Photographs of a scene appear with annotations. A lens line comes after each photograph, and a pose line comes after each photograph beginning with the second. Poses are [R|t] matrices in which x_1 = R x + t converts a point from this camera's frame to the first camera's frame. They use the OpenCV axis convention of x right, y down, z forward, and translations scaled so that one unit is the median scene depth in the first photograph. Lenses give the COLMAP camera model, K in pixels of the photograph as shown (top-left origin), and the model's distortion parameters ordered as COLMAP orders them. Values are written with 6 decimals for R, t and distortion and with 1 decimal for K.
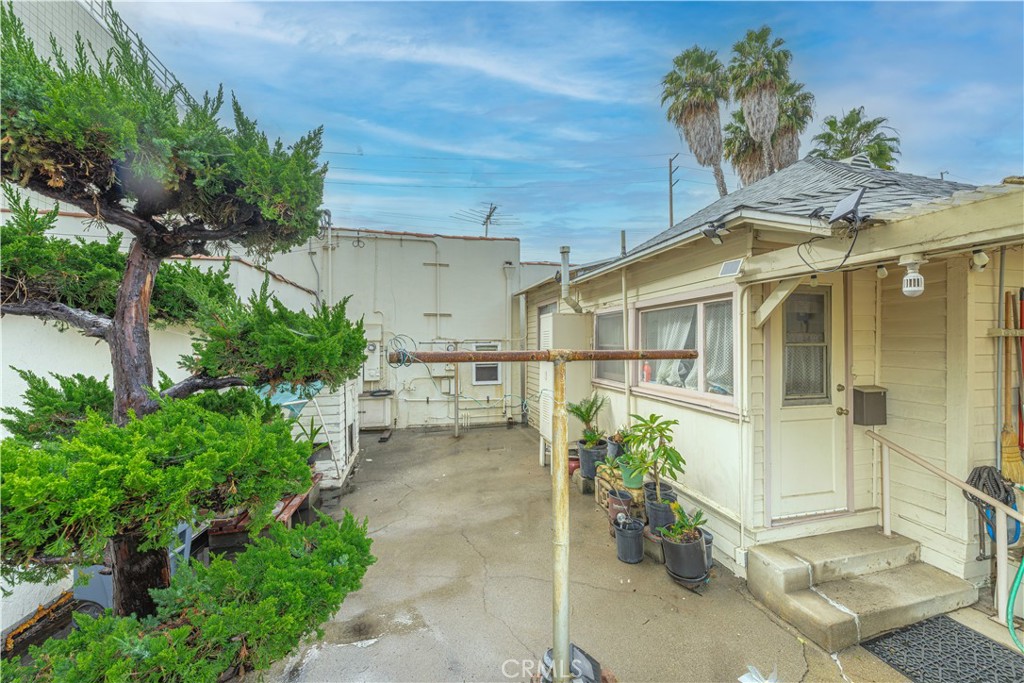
lens RADIAL K [[399.0, 0, 512.0], [0, 399.0, 341.5], [0, 0, 1]] dist [0.000151, 0.000003]
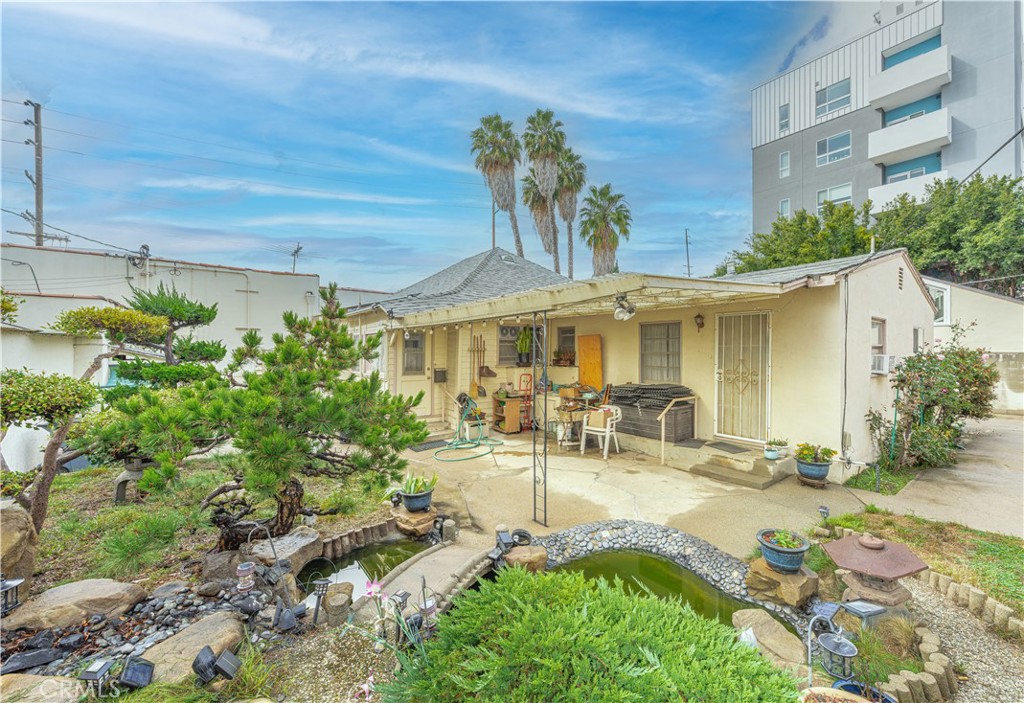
lens RADIAL K [[383.7, 0, 512.0], [0, 383.7, 351.5], [0, 0, 1]] dist [-0.000319, 0.000015]
pose [[0.913114, 0.007569, 0.407635, 0.020579], [-0.009656, 0.999949, 0.003064, -0.001010], [-0.407591, -0.006734, 0.913140, -0.113668]]
